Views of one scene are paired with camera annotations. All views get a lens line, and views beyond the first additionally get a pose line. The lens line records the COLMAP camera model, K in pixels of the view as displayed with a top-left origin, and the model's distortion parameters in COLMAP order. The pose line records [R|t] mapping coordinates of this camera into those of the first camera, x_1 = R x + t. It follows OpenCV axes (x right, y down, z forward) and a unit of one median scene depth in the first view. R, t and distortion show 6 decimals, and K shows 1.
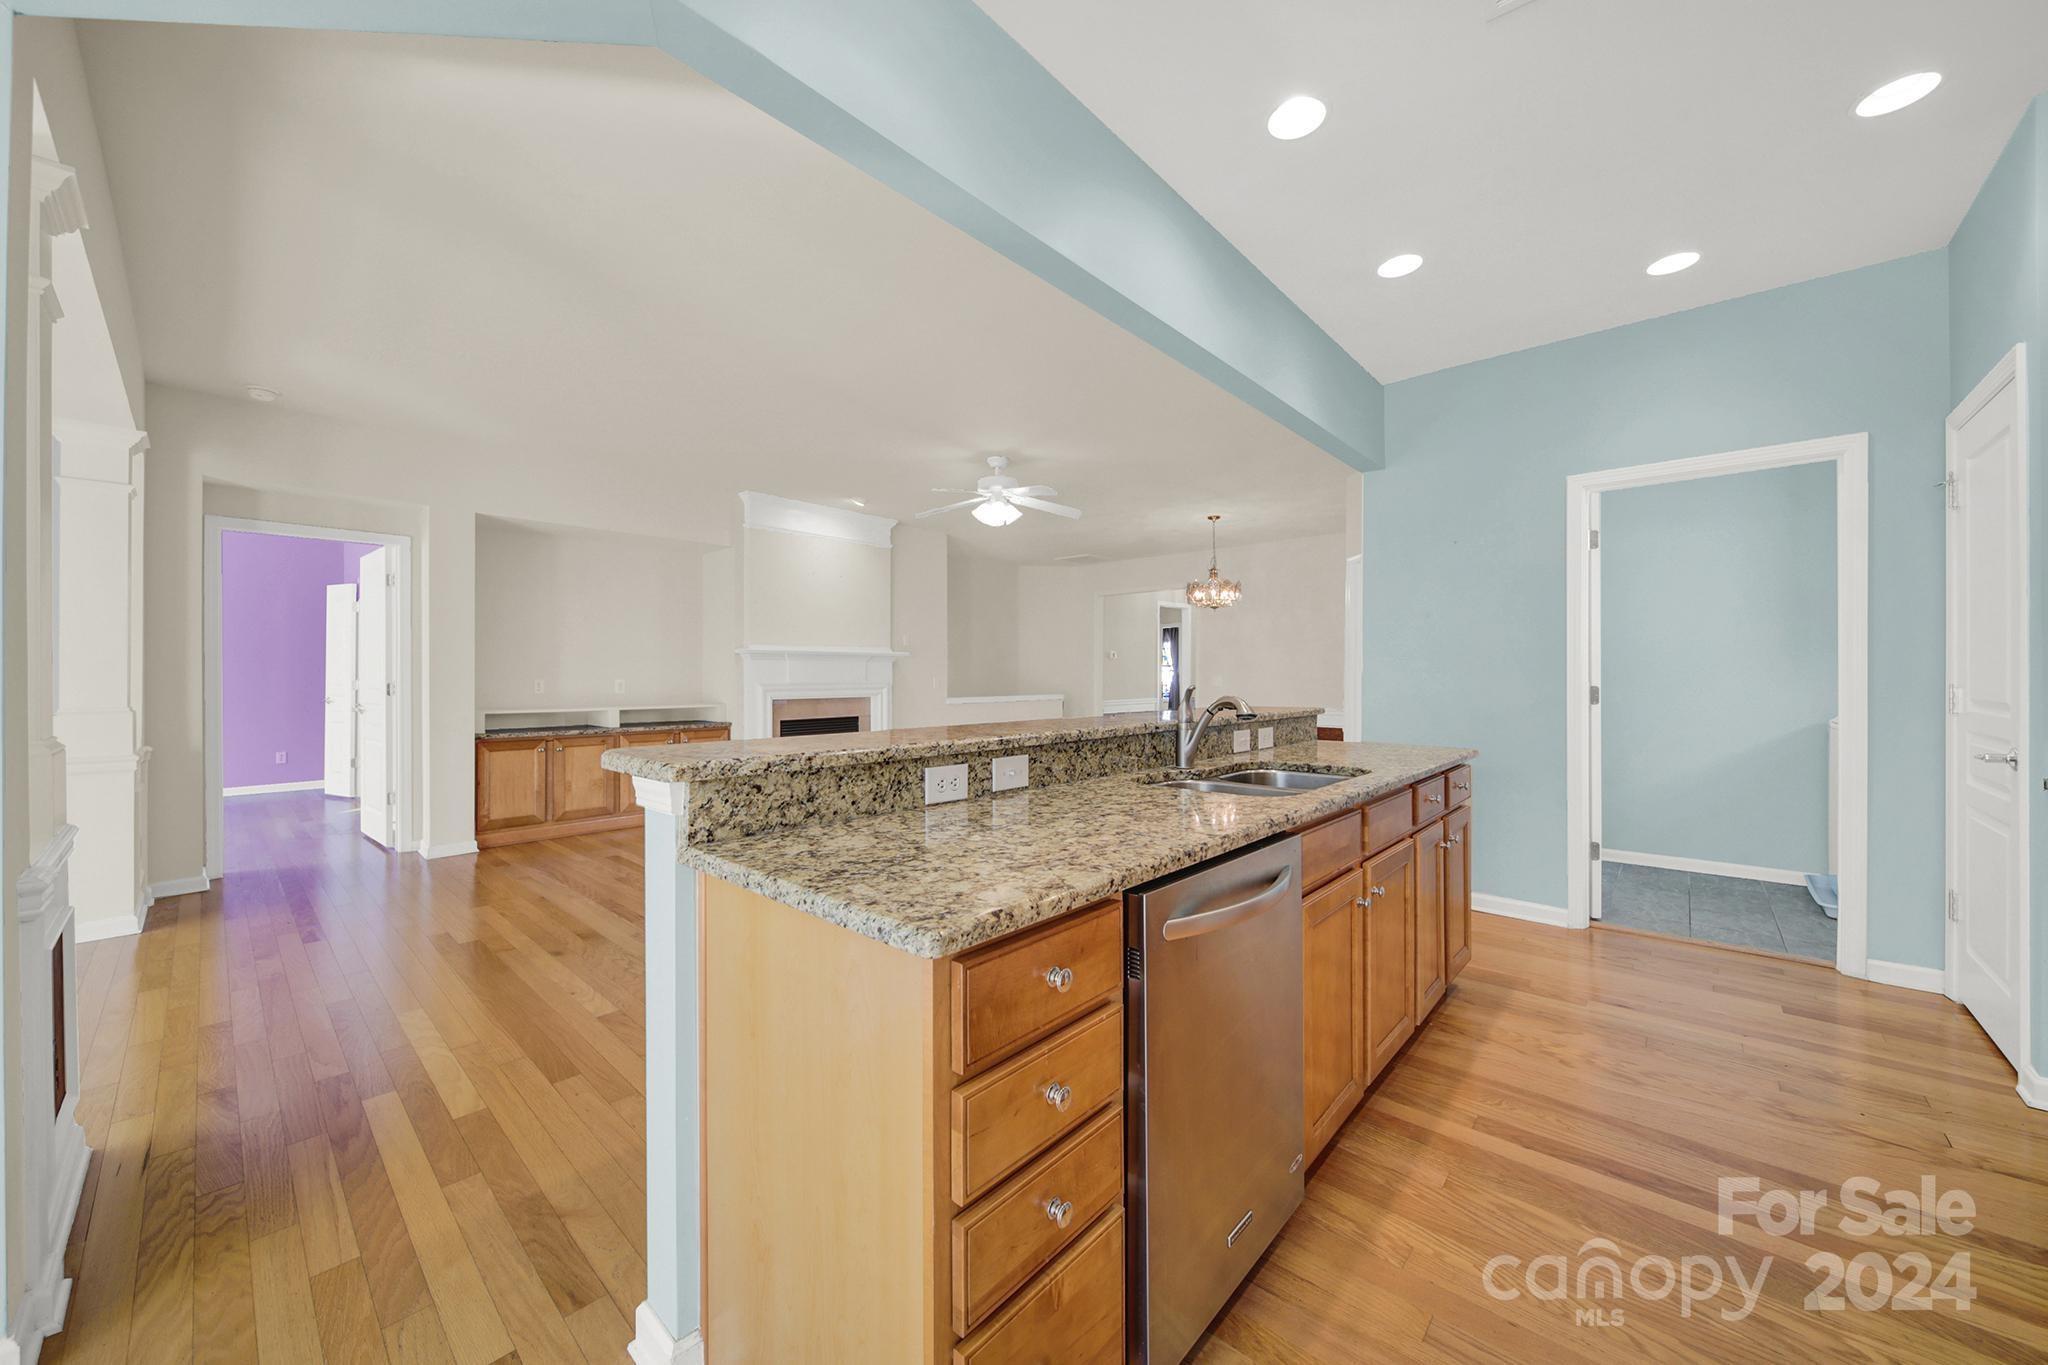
lens RADIAL K [[744.6, 0, 1029.0], [0, 744.6, 678.2], [0, 0, 1]] dist [-0.000783, 0.000247]
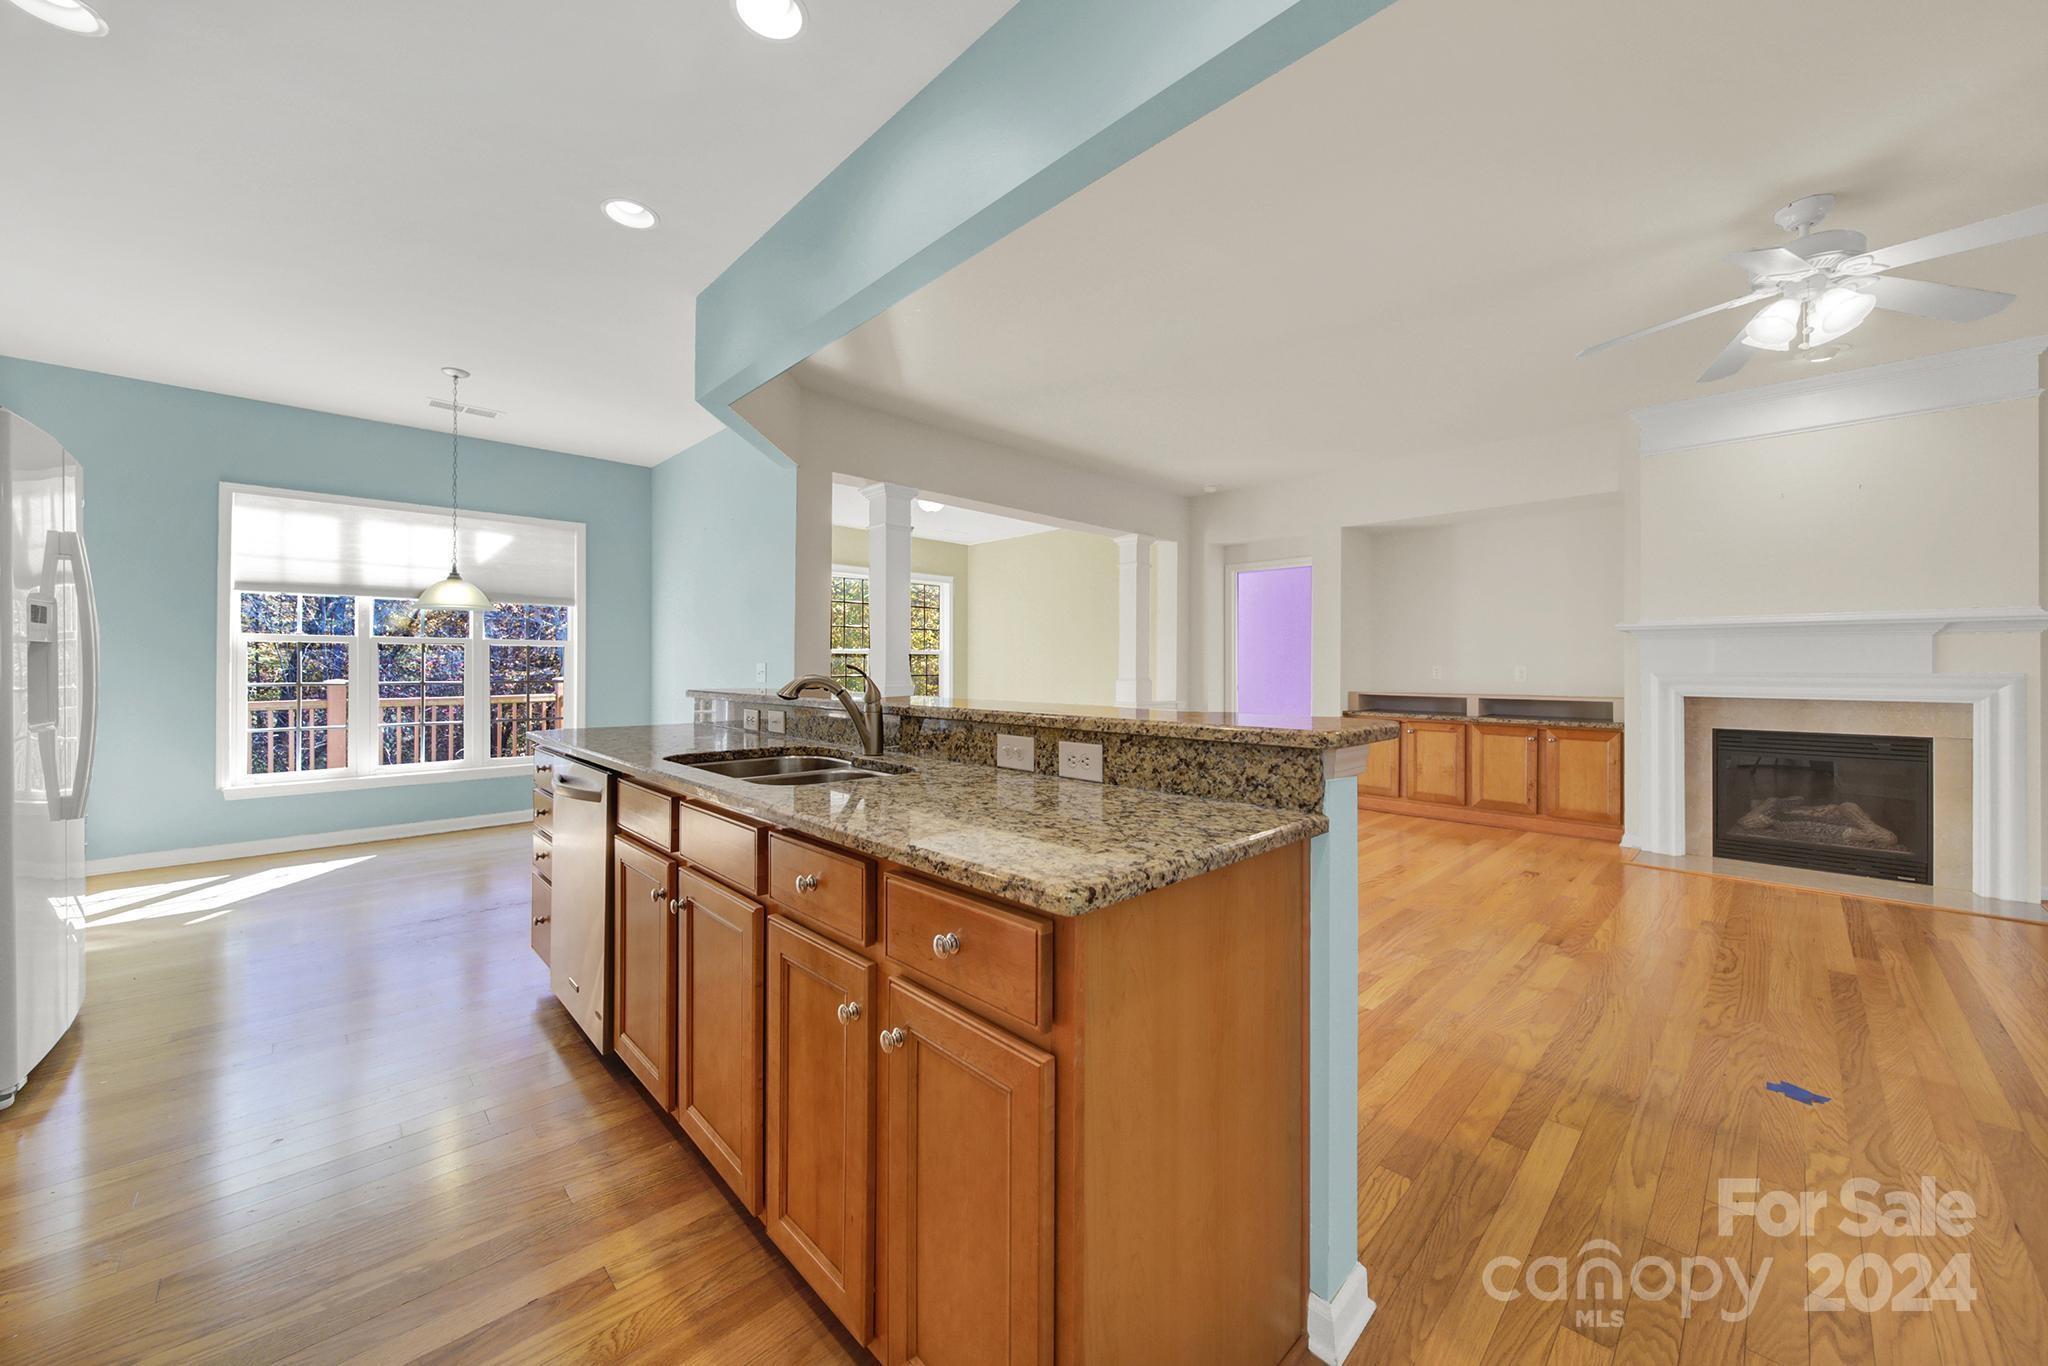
lens RADIAL K [[744.6, 0, 1029.0], [0, 744.6, 678.7], [0, 0, 1]] dist [-0.000783, 0.000247]
pose [[-0.056489, 0.015911, -0.998276, 0.865070], [-0.010742, 0.999805, 0.016543, 0.016184], [0.998345, 0.011658, -0.056307, 0.976549]]
